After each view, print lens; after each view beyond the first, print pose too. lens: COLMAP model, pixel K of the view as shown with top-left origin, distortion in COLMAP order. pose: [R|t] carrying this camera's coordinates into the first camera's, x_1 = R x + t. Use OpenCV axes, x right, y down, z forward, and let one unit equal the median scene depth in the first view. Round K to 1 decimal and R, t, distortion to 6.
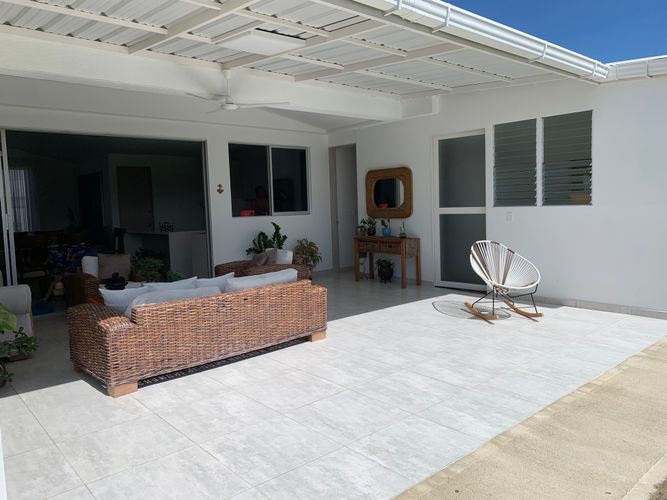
lens RADIAL K [[511.0, 0, 332.6], [0, 511.0, 248.0], [0, 0, 1]] dist [0.118585, -0.143252]
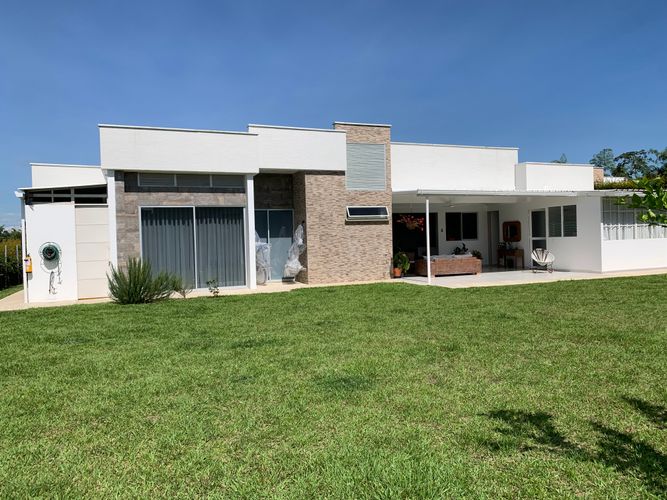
lens RADIAL K [[513.1, 0, 327.7], [0, 513.1, 244.2], [0, 0, 1]] dist [0.008263, -0.006955]
pose [[0.941057, 0.005663, -0.338200, 0.132557], [-0.028618, 0.997608, -0.062926, 0.155813], [0.337035, 0.068896, 0.938968, -1.864113]]
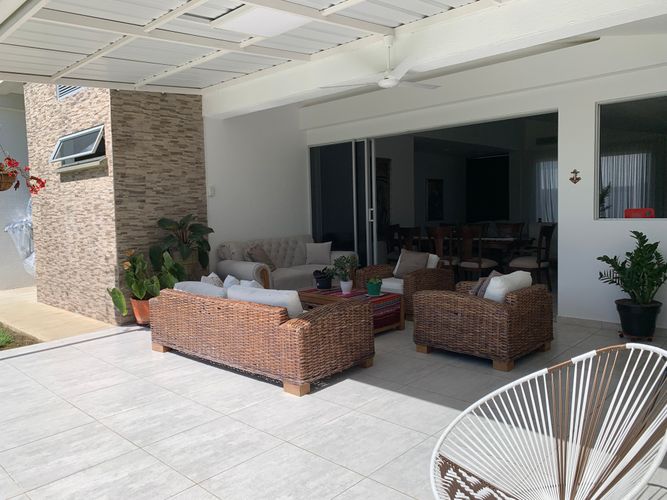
lens RADIAL K [[504.1, 0, 309.3], [0, 504.1, 254.5], [0, 0, 1]] dist [0.011431, 0.003259]
pose [[0.079828, 0.113727, -0.990300, 0.484321], [-0.064837, 0.991959, 0.108691, -0.071937], [0.994698, 0.055531, 0.086560, 0.684391]]
